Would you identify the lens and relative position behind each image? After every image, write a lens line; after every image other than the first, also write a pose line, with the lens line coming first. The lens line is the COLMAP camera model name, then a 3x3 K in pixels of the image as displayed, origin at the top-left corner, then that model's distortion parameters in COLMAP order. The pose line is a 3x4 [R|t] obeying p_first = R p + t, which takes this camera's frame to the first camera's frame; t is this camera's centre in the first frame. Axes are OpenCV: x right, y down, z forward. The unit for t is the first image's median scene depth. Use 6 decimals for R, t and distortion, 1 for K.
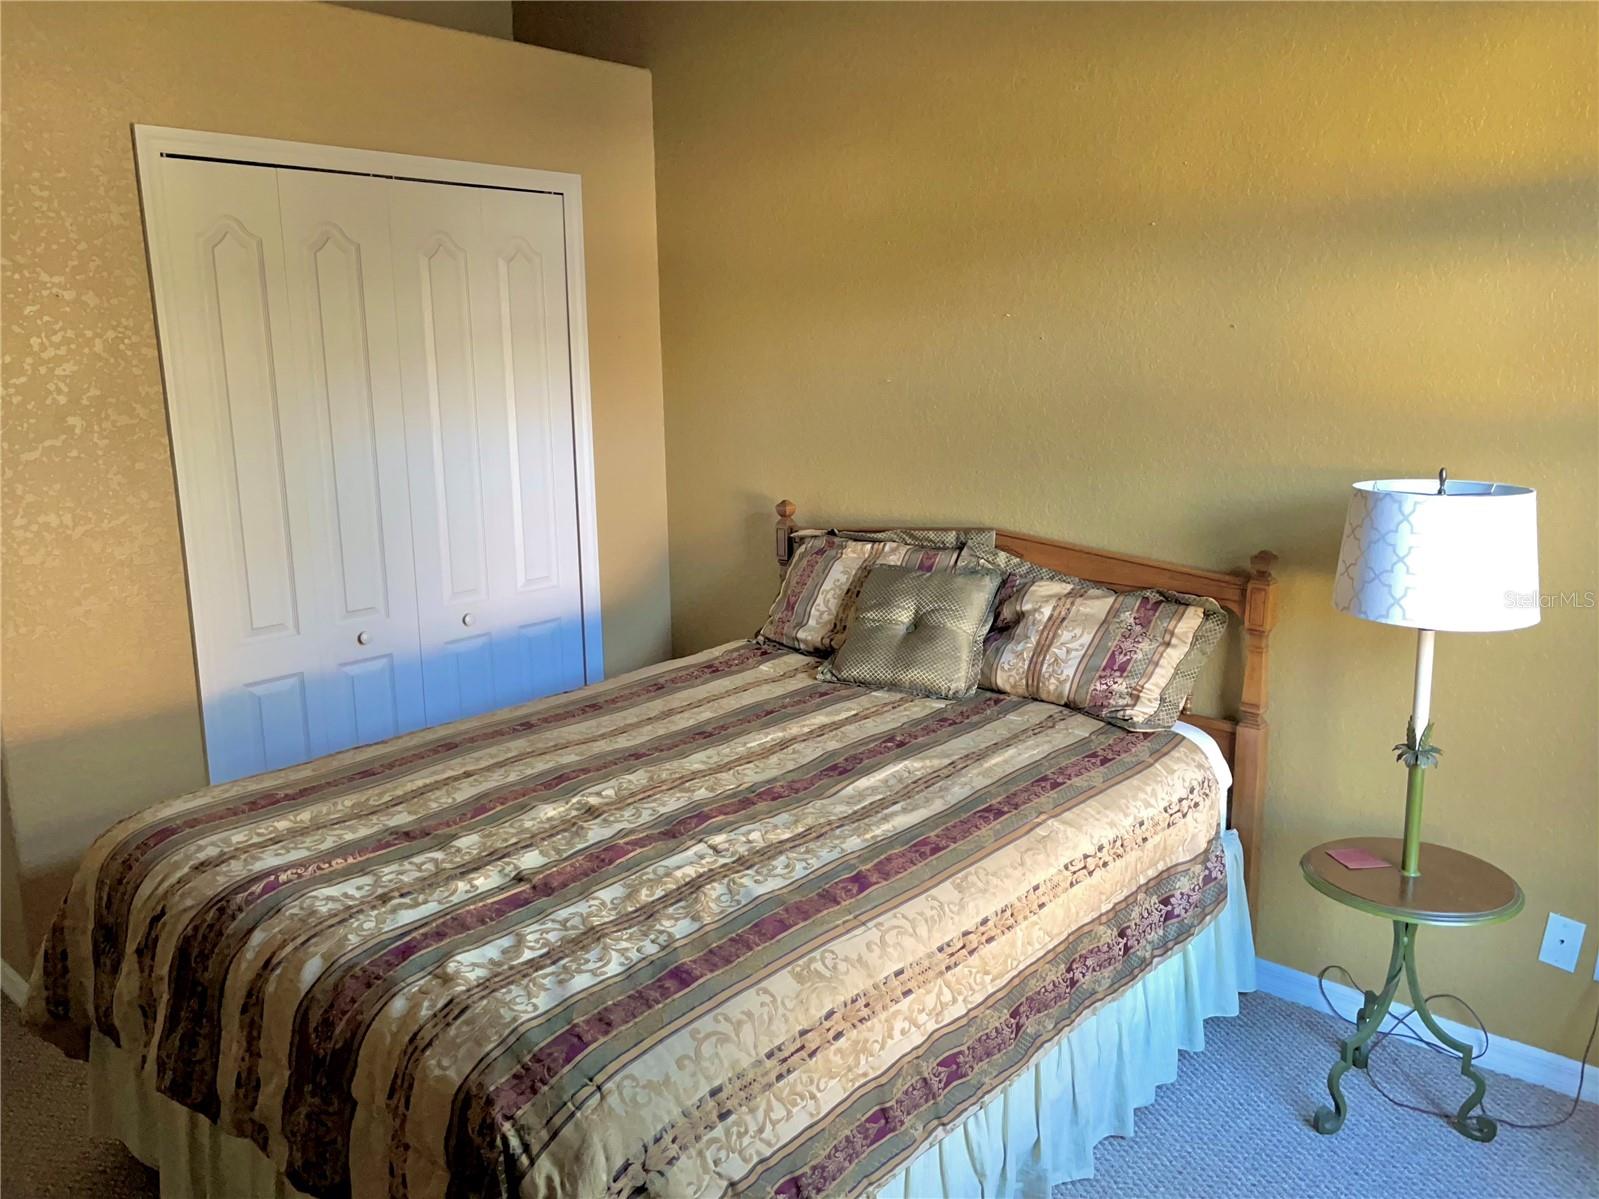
lens RADIAL K [[1256.5, 0, 799.5], [0, 1256.5, 599.5], [0, 0, 1]] dist [0.006030, 0.001567]
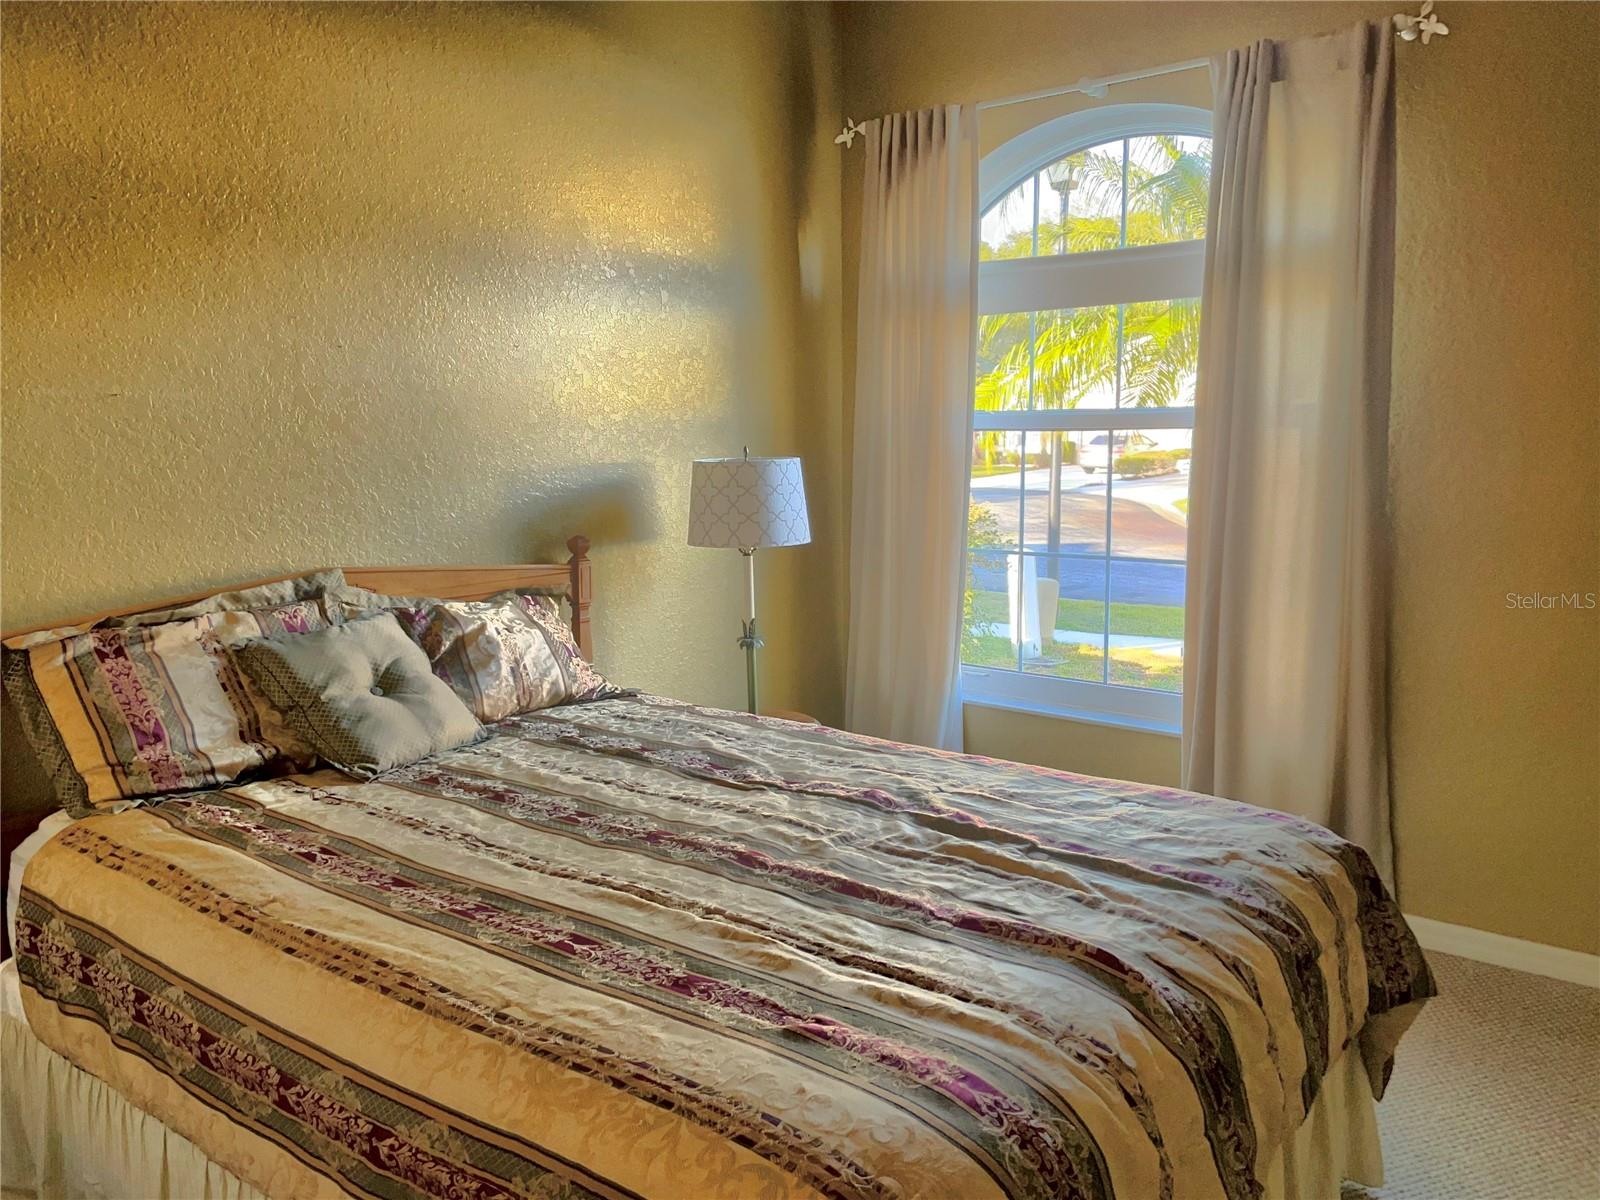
lens RADIAL K [[1257.3, 0, 800.0], [0, 1257.3, 600.0], [0, 0, 1]] dist [0.006030, 0.001567]
pose [[-0.042427, -0.136821, 0.989687, -0.697106], [0.207565, 0.967759, 0.142687, -0.090615], [-0.977301, 0.211478, -0.012660, 0.703186]]
